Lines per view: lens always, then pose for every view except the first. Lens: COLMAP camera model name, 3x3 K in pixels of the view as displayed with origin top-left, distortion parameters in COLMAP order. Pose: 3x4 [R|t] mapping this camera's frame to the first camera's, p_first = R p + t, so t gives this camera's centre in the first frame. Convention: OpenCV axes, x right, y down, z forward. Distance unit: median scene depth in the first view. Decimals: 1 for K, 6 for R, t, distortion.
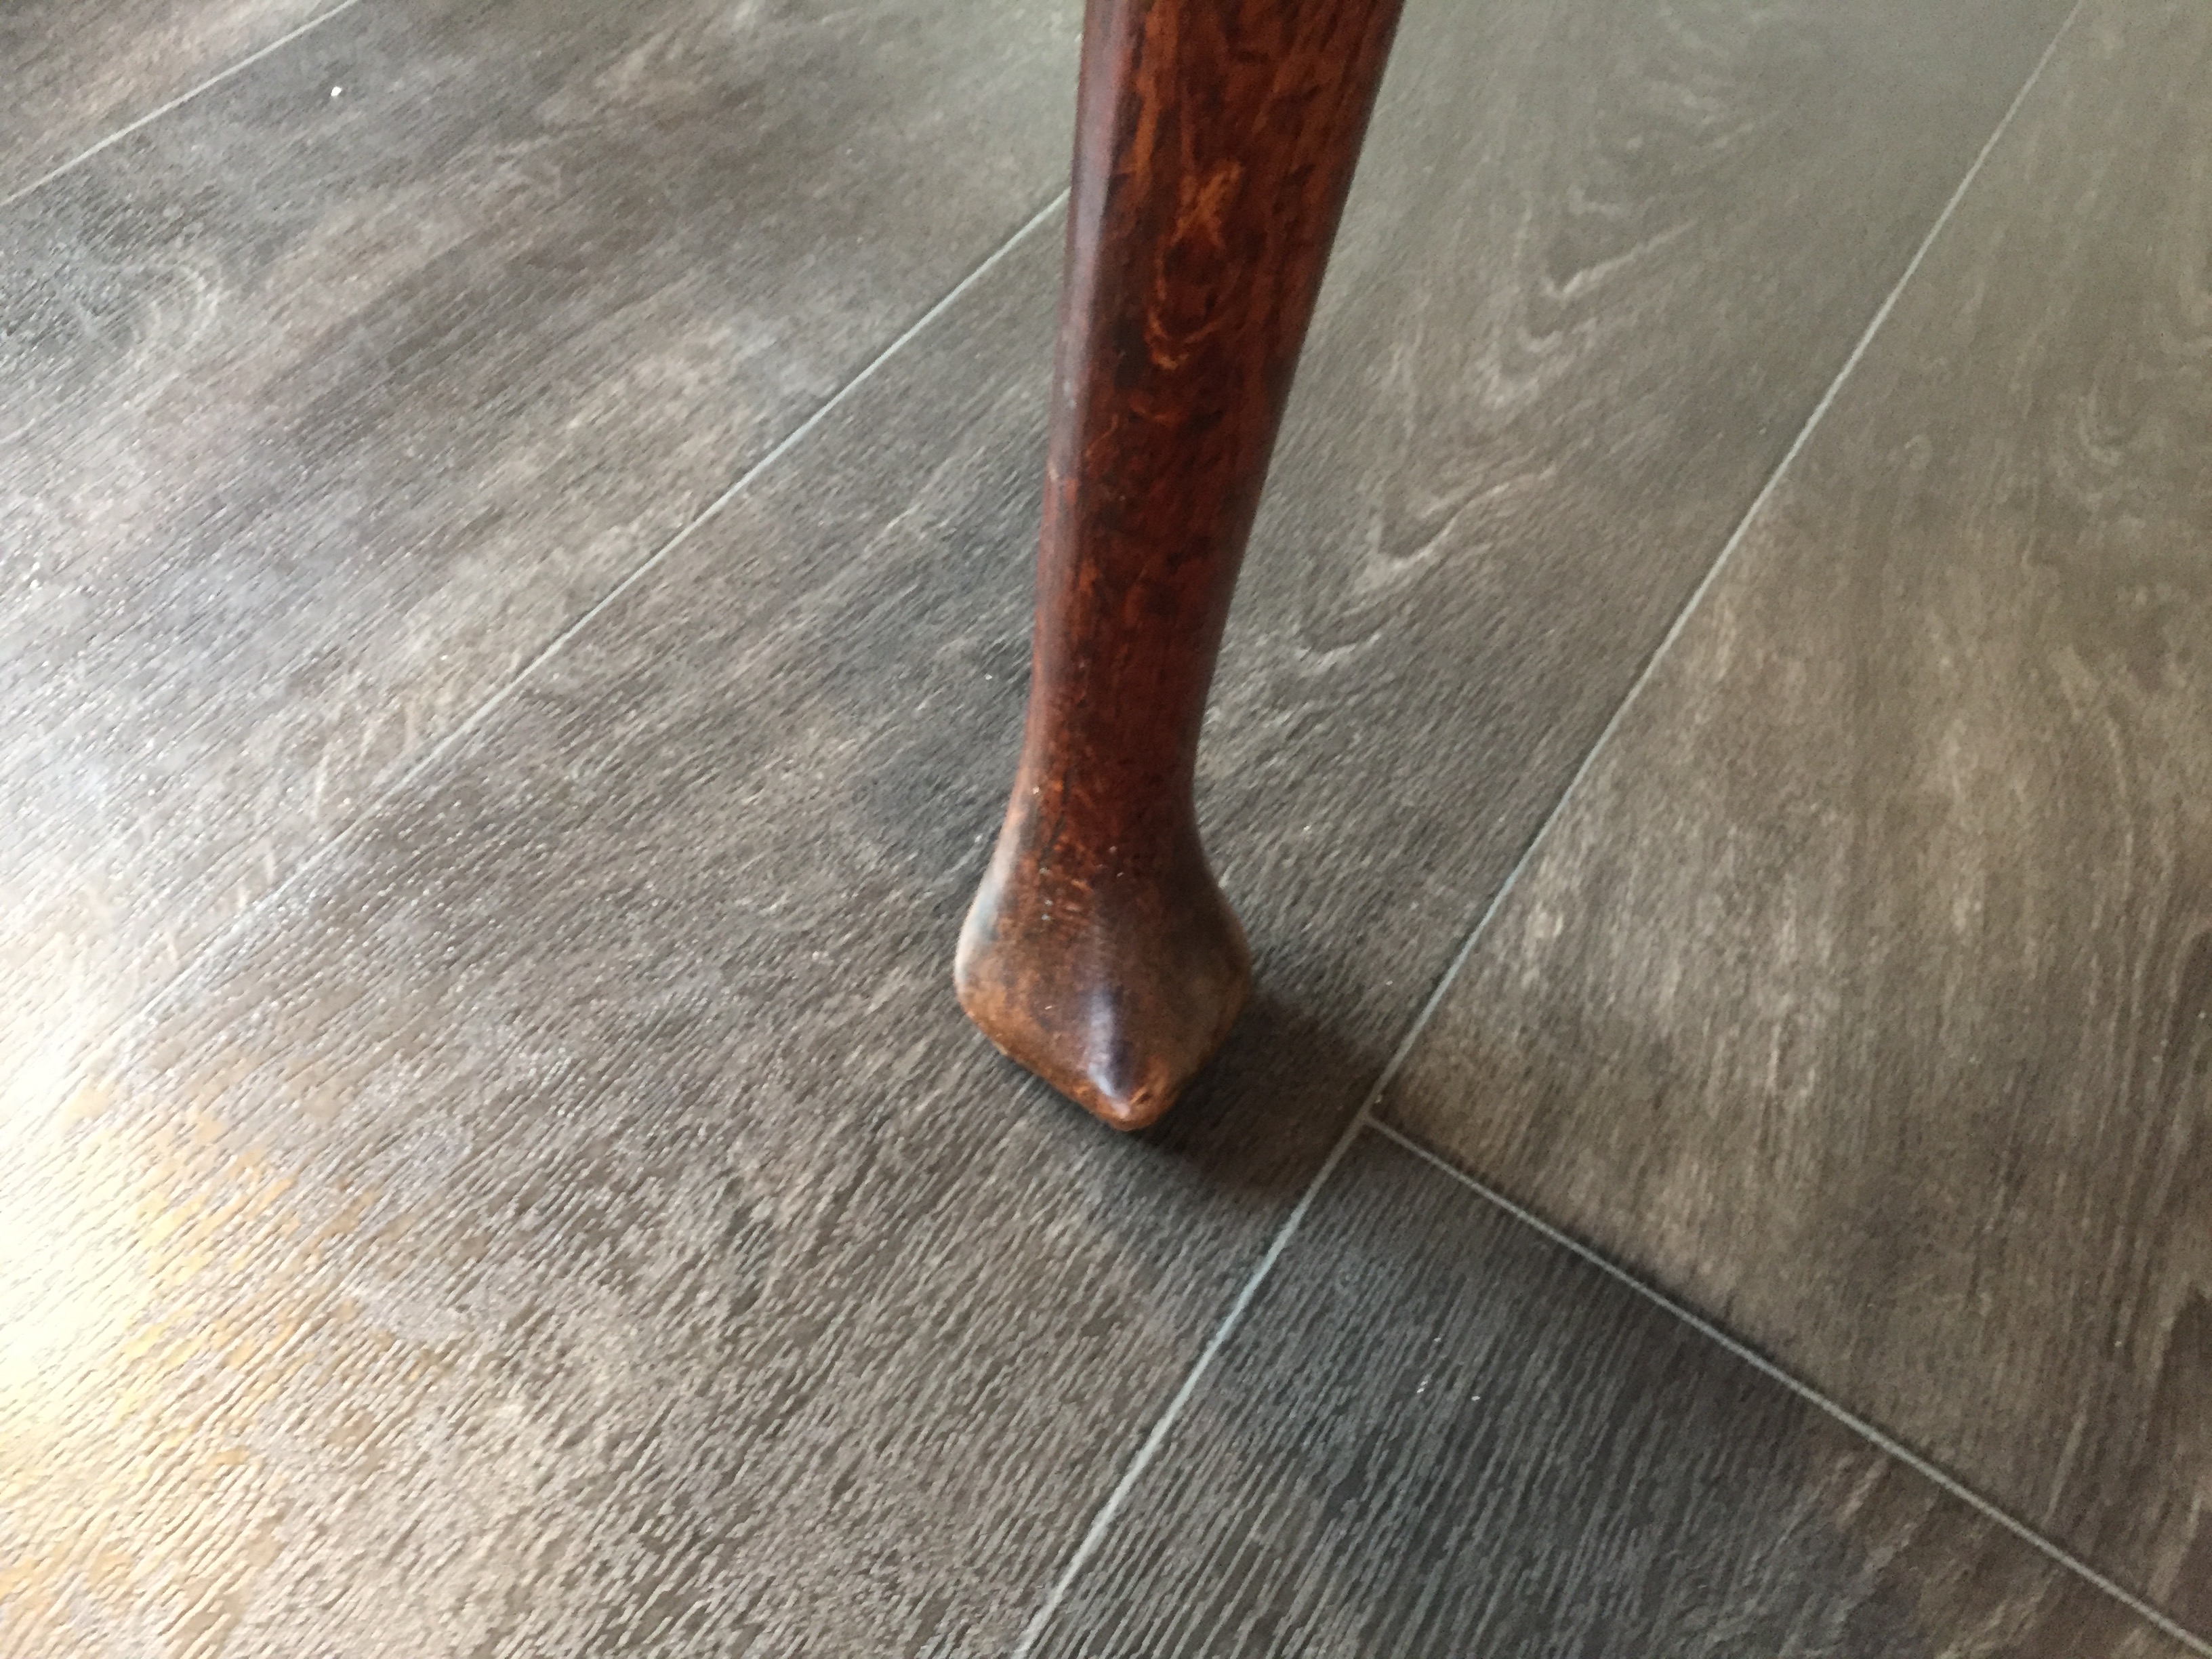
lens RADIAL K [[1831.4, 0, 1096.7], [0, 1831.4, 770.9], [0, 0, 1]] dist [0.007585, 0.002812]
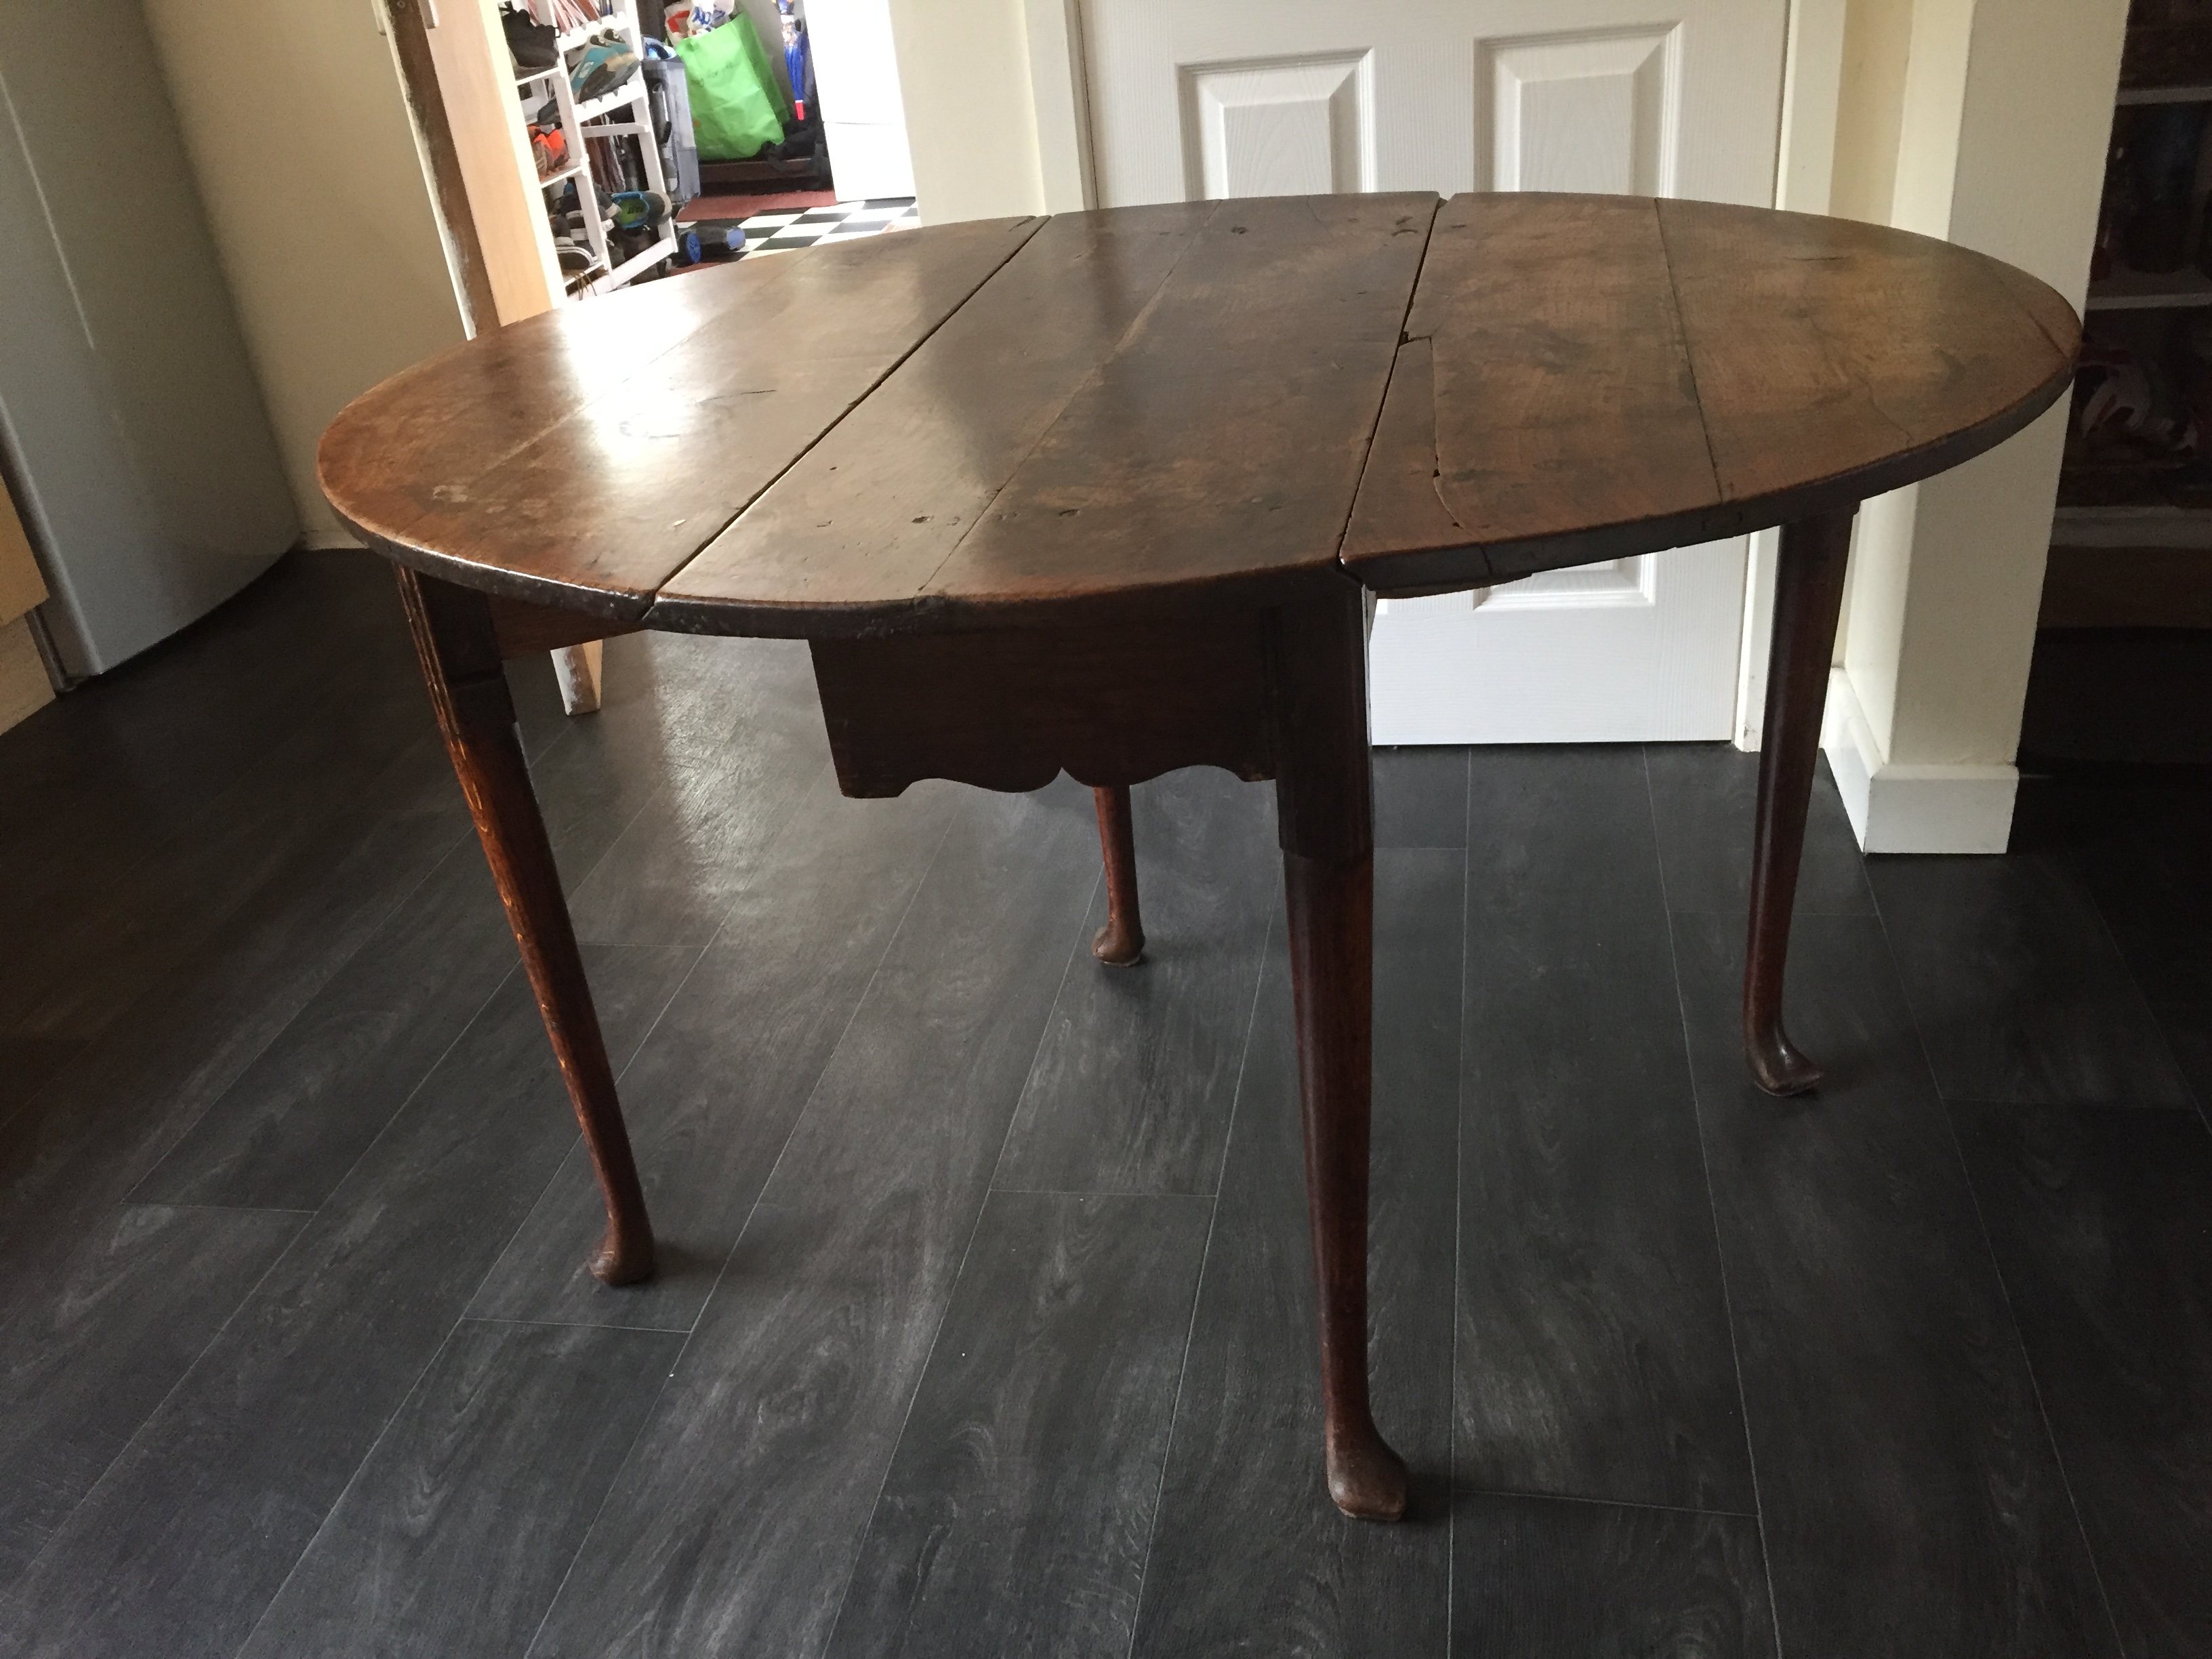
lens RADIAL K [[1831.4, 0, 1096.7], [0, 1831.4, 770.9], [0, 0, 1]] dist [0.007585, 0.002812]
pose [[0.901647, -0.338431, 0.269252, -0.892448], [0.427299, 0.793151, -0.433966, 0.311989], [-0.066690, 0.506335, 0.859754, -2.507640]]
